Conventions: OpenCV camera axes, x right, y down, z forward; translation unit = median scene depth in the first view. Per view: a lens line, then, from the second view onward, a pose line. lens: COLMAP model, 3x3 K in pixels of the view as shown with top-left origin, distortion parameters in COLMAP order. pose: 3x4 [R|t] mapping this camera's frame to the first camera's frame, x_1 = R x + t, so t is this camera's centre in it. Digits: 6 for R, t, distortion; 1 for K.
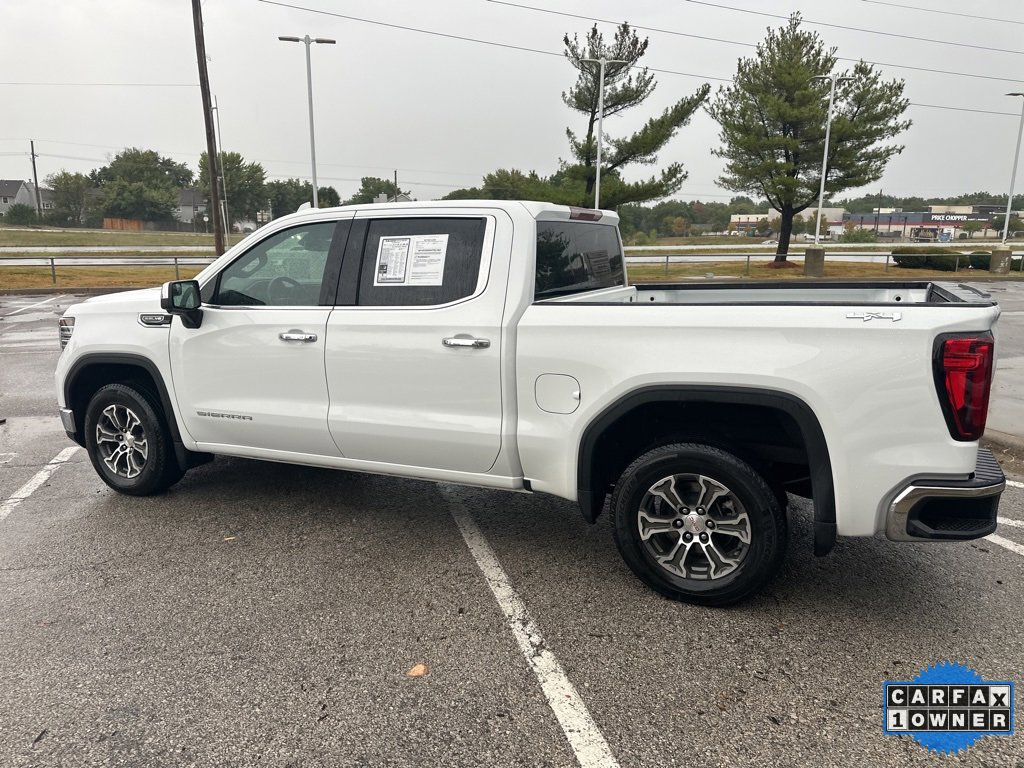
lens RADIAL K [[719.0, 0, 508.5], [0, 719.0, 380.2], [0, 0, 1]] dist [0.075529, -0.101357]
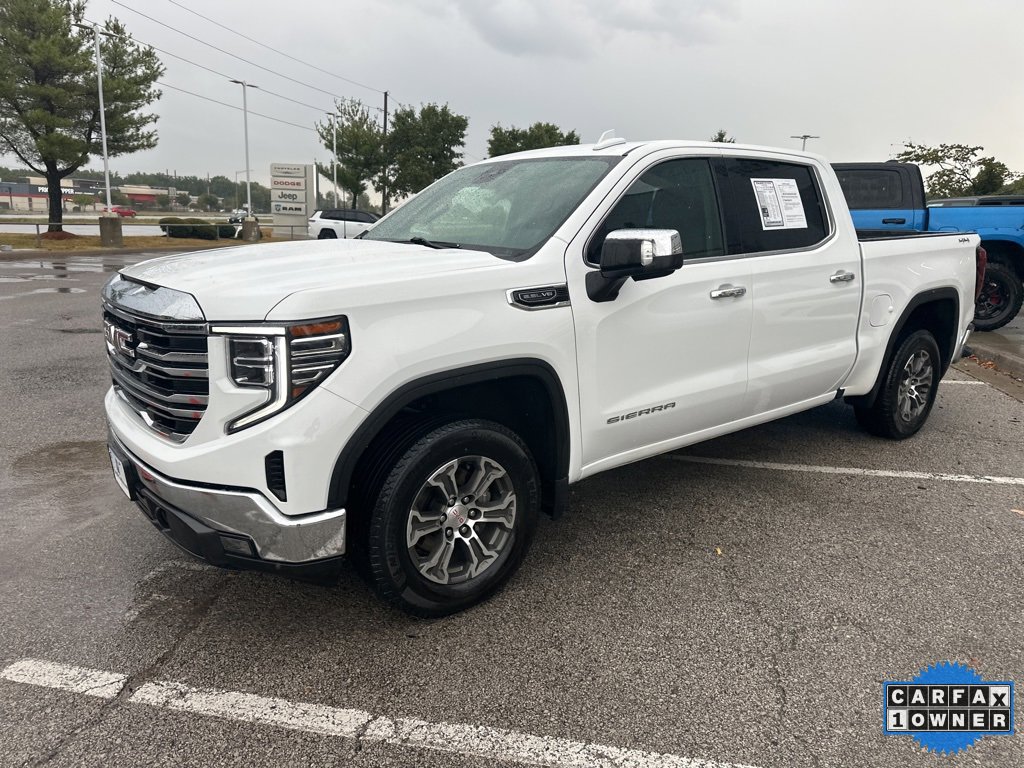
lens RADIAL K [[714.0, 0, 500.6], [0, 714.0, 391.8], [0, 0, 1]] dist [0.058110, -0.056530]
pose [[0.459377, -0.198635, 0.865746, -0.842226], [0.154468, 0.977688, 0.142356, -0.077112], [-0.874707, 0.068335, 0.479811, 0.596758]]
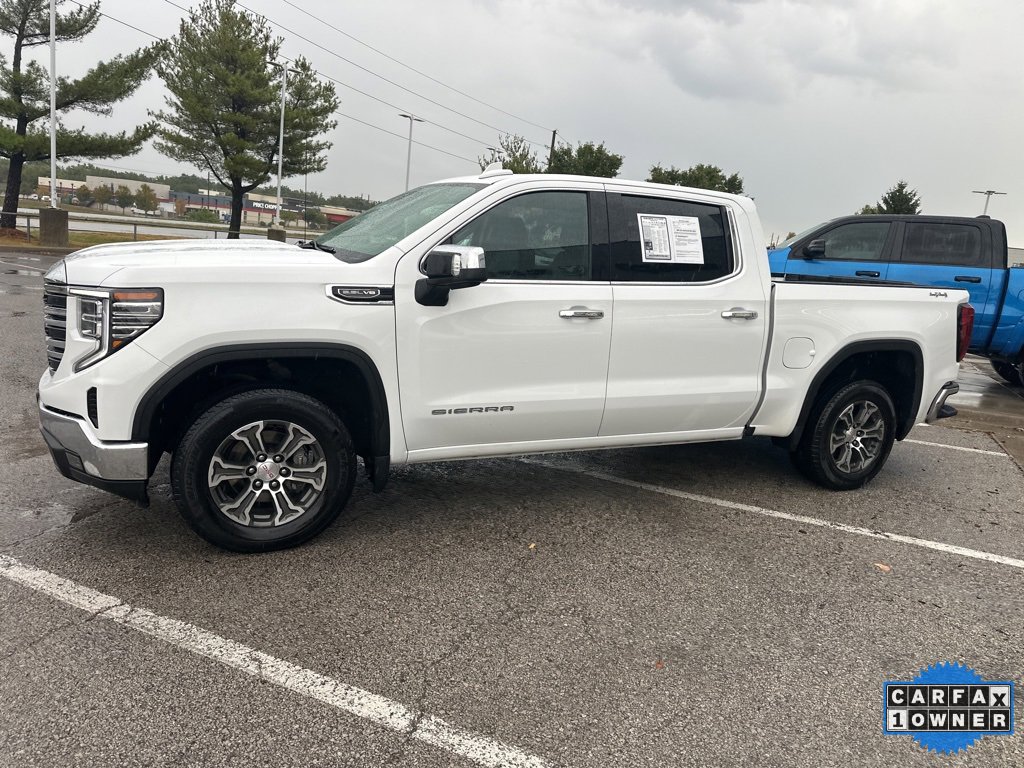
lens RADIAL K [[717.1, 0, 506.2], [0, 717.1, 381.0], [0, 0, 1]] dist [0.071326, -0.085033]
pose [[0.644000, -0.085059, 0.760282, -0.762796], [0.061644, 0.996338, 0.059253, -0.024182], [-0.762538, 0.008708, 0.646885, 0.339570]]
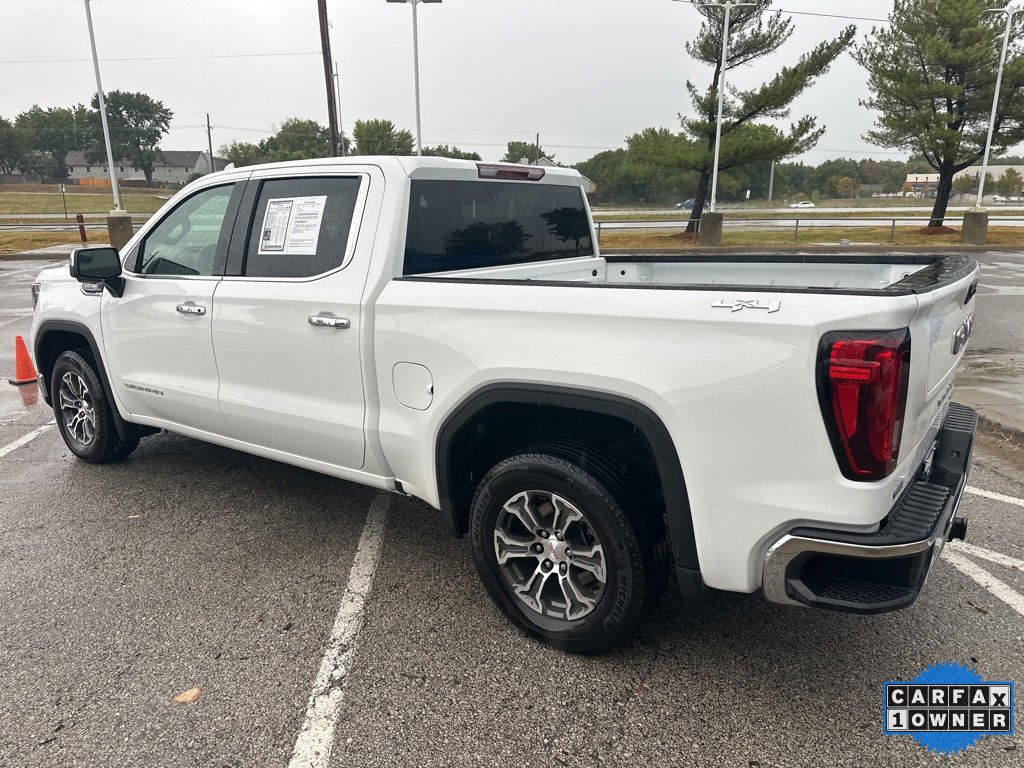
lens RADIAL K [[721.7, 0, 512.0], [0, 721.7, 384.0], [0, 0, 1]] dist [0.034772, -0.032619]
pose [[0.981291, 0.041603, -0.187984, 0.208556], [-0.031864, 0.998003, 0.054539, -0.019871], [0.189878, -0.047528, 0.980657, 0.114131]]
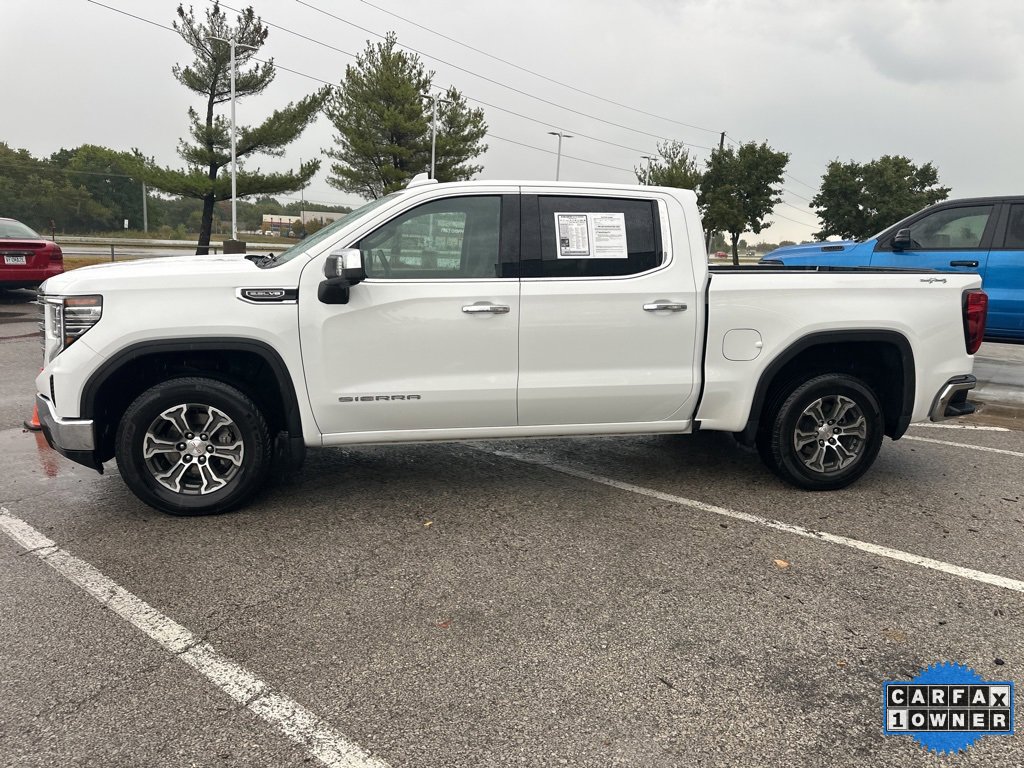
lens RADIAL K [[720.2, 0, 508.4], [0, 720.2, 375.7], [0, 0, 1]] dist [0.070853, -0.095367]
pose [[0.810887, -0.069579, 0.581052, -0.606682], [0.073787, 0.997139, 0.016430, 0.013181], [-0.580533, 0.029551, 0.813701, 0.126447]]
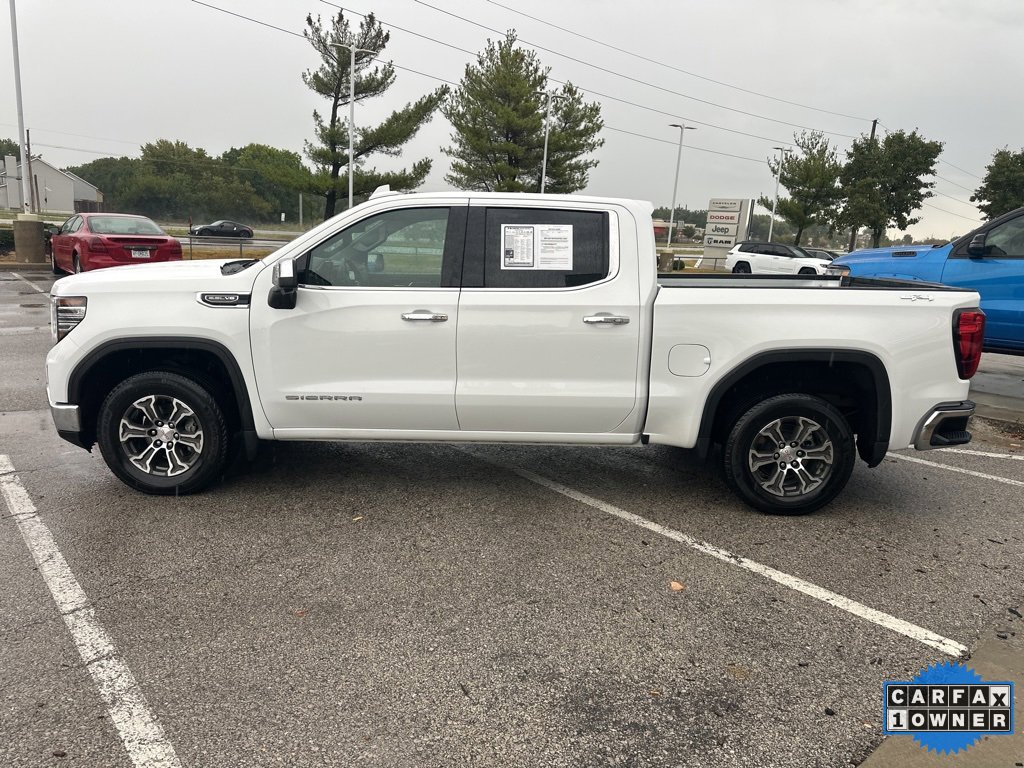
lens RADIAL K [[719.0, 0, 508.5], [0, 719.0, 380.2], [0, 0, 1]] dist [0.075529, -0.101357]
pose [[0.905558, -0.040725, 0.422263, -0.444327], [0.034904, 0.999159, 0.021511, 0.009365], [-0.422784, -0.004741, 0.906218, 0.008598]]
